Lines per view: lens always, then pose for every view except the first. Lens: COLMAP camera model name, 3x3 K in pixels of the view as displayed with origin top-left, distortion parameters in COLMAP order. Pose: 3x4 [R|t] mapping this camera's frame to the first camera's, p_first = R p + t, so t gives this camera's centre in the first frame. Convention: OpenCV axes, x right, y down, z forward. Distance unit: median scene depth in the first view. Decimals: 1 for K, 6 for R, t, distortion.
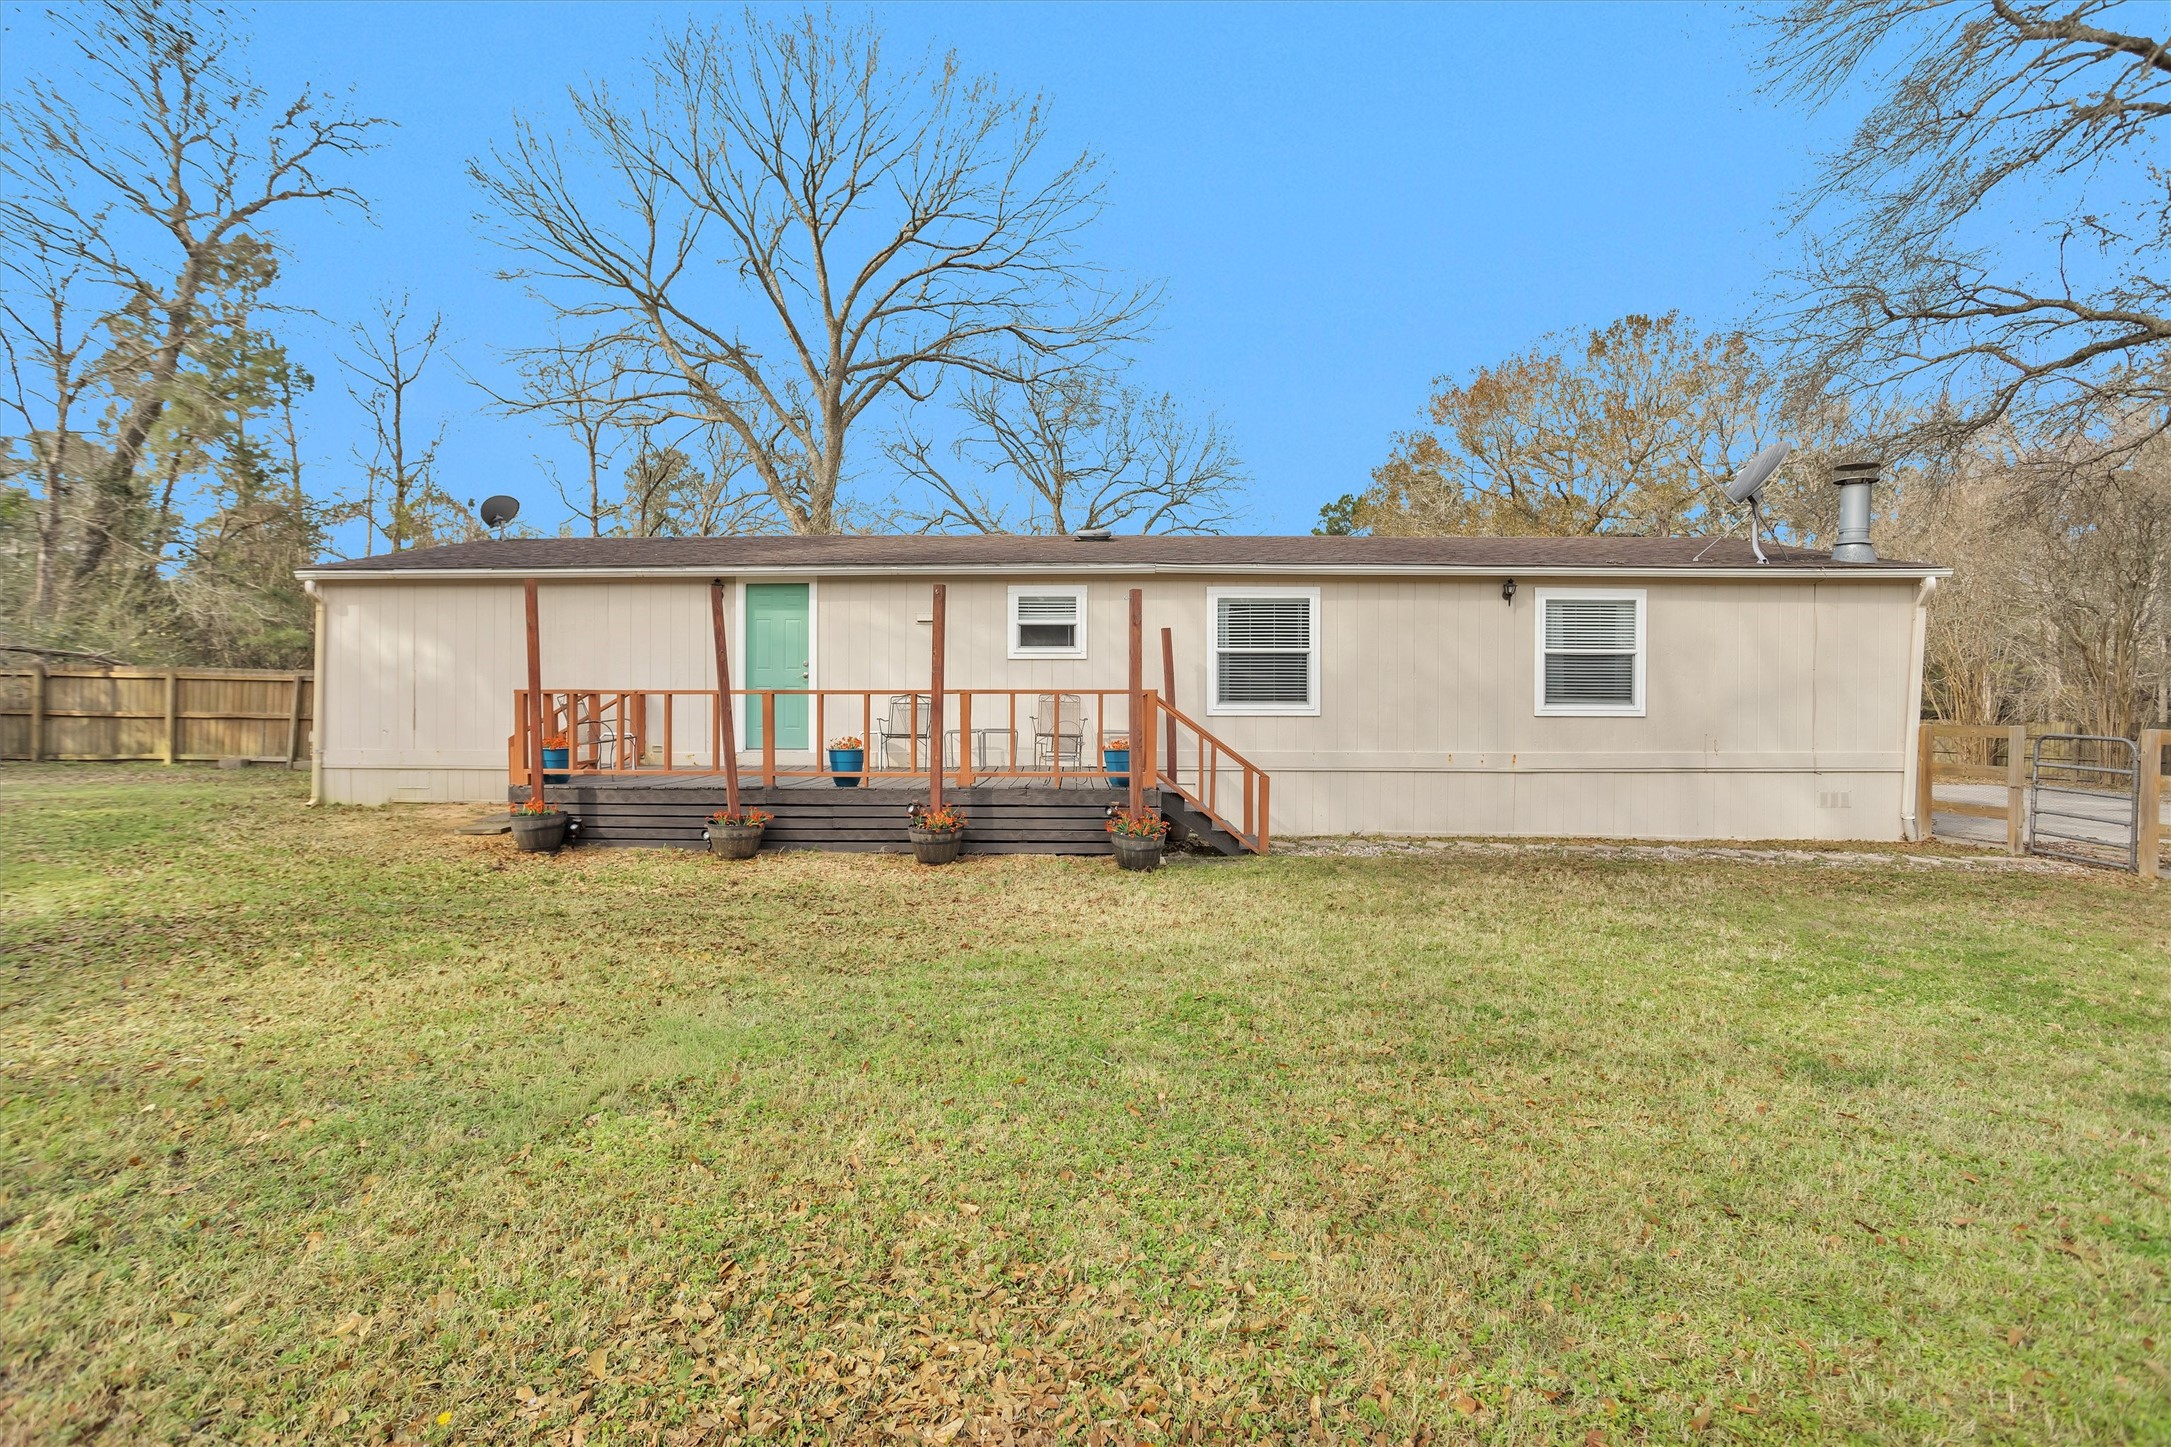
lens RADIAL K [[1008.7, 0, 1091.6], [0, 1008.7, 694.1], [0, 0, 1]] dist [-0.037064, 0.000531]
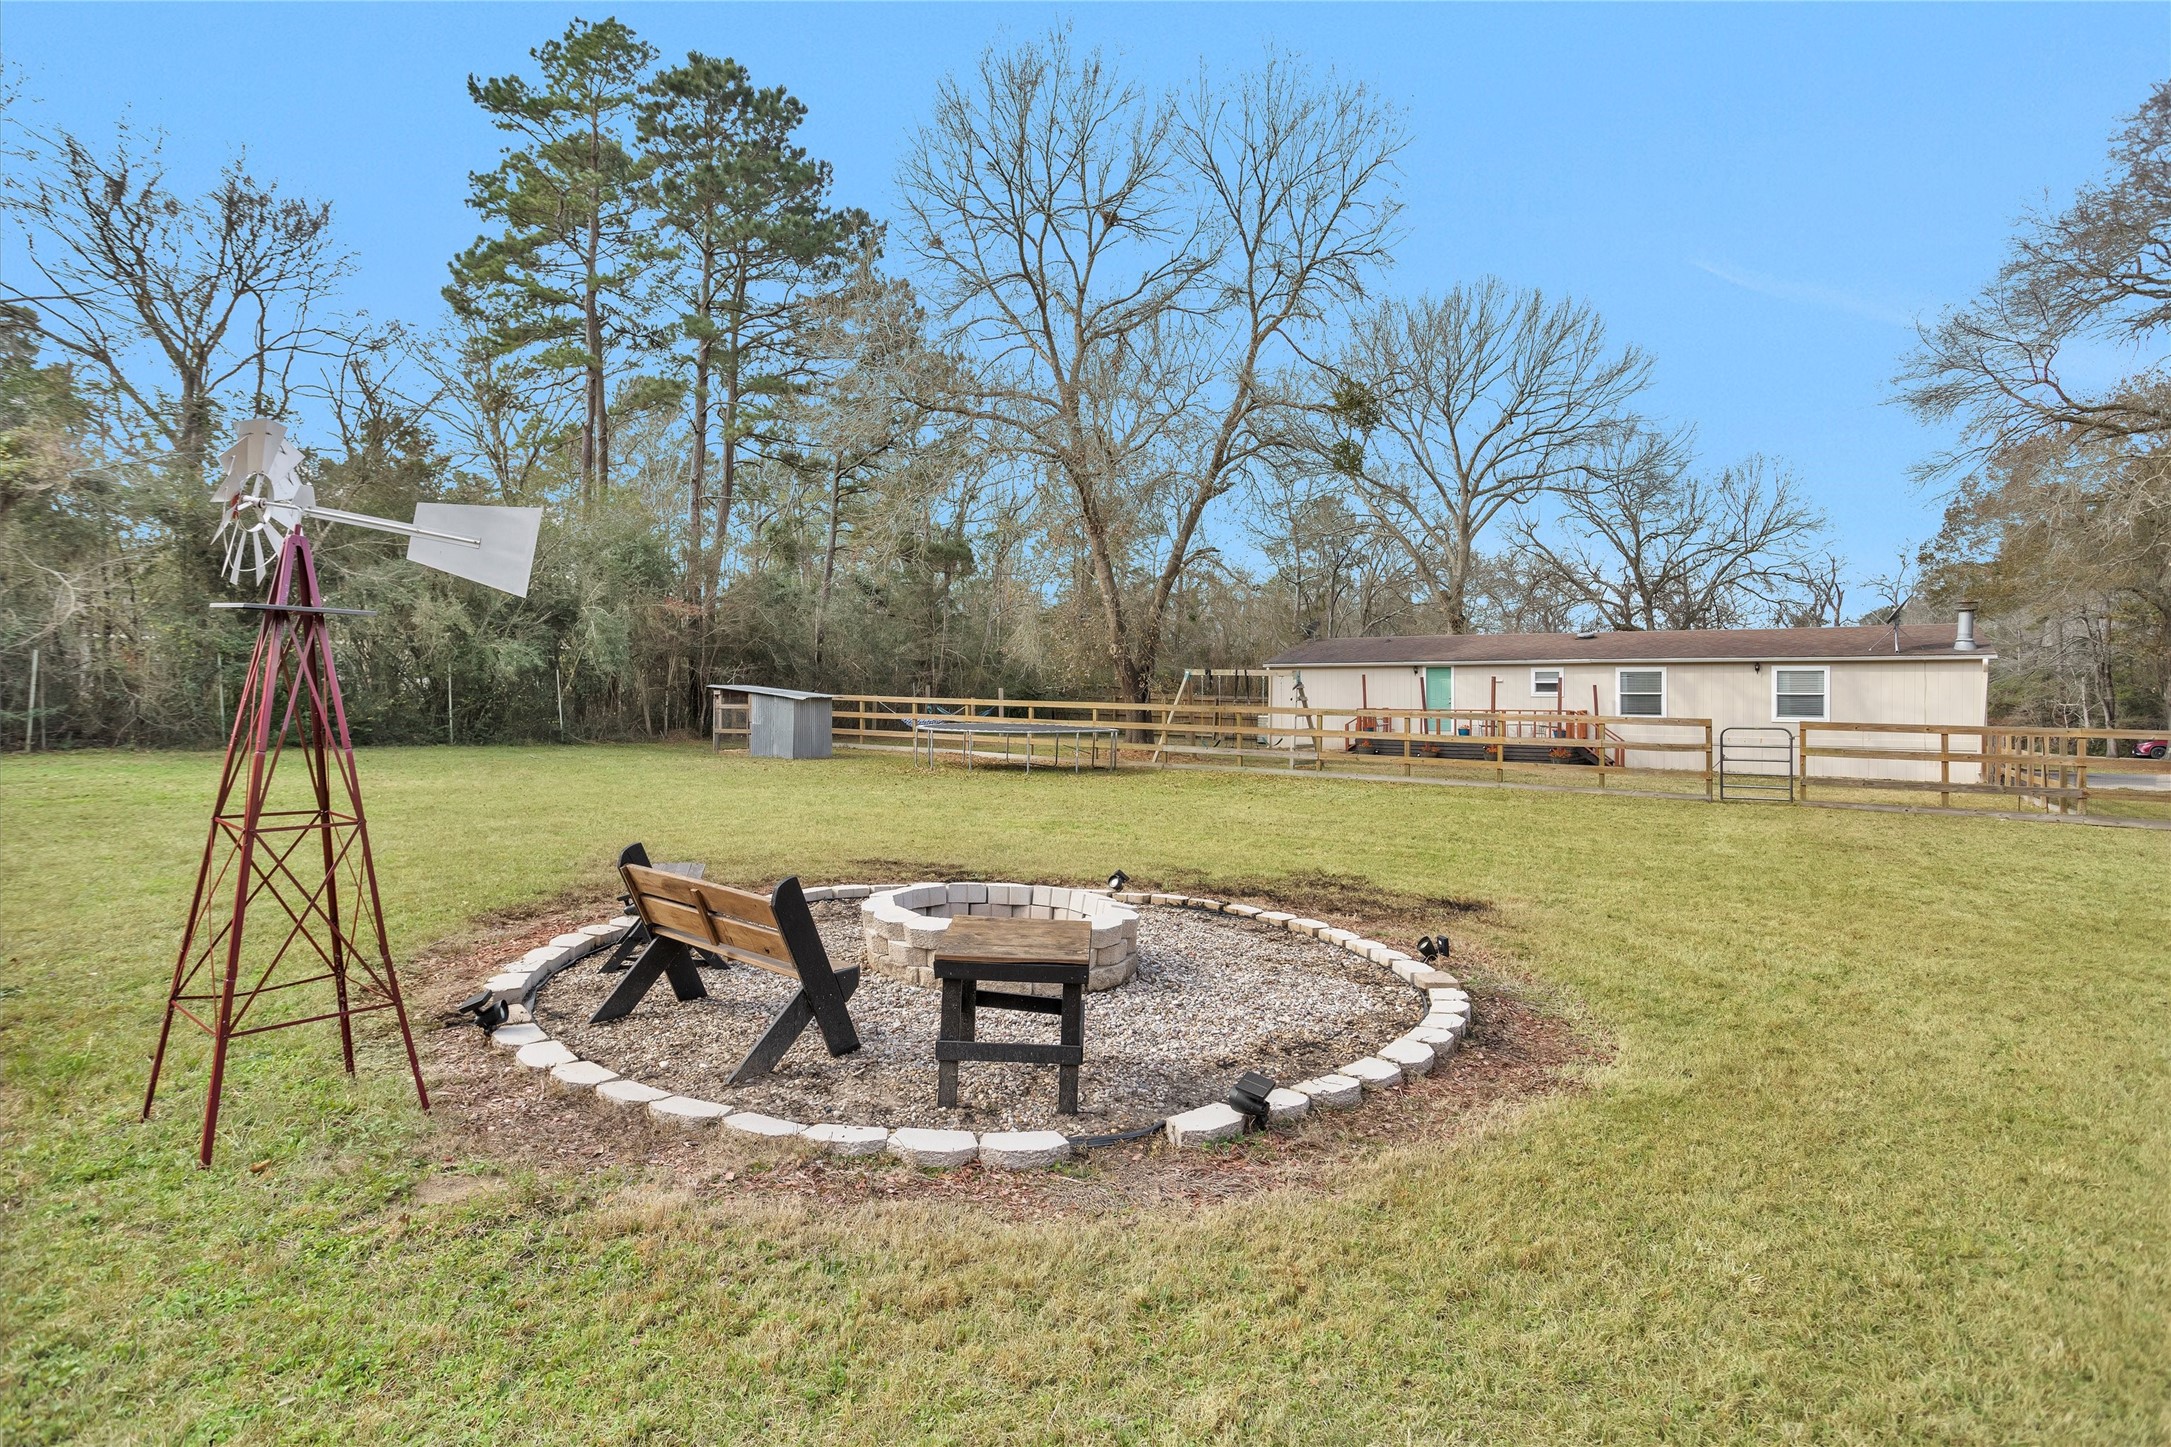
lens RADIAL K [[1008.7, 0, 1091.6], [0, 1008.7, 694.1], [0, 0, 1]] dist [-0.037064, 0.000531]
pose [[0.819150, -0.000840, -0.573579, 0.462160], [-0.002639, 0.999983, -0.005232, -0.026094], [0.573573, 0.005799, 0.819134, -1.715861]]
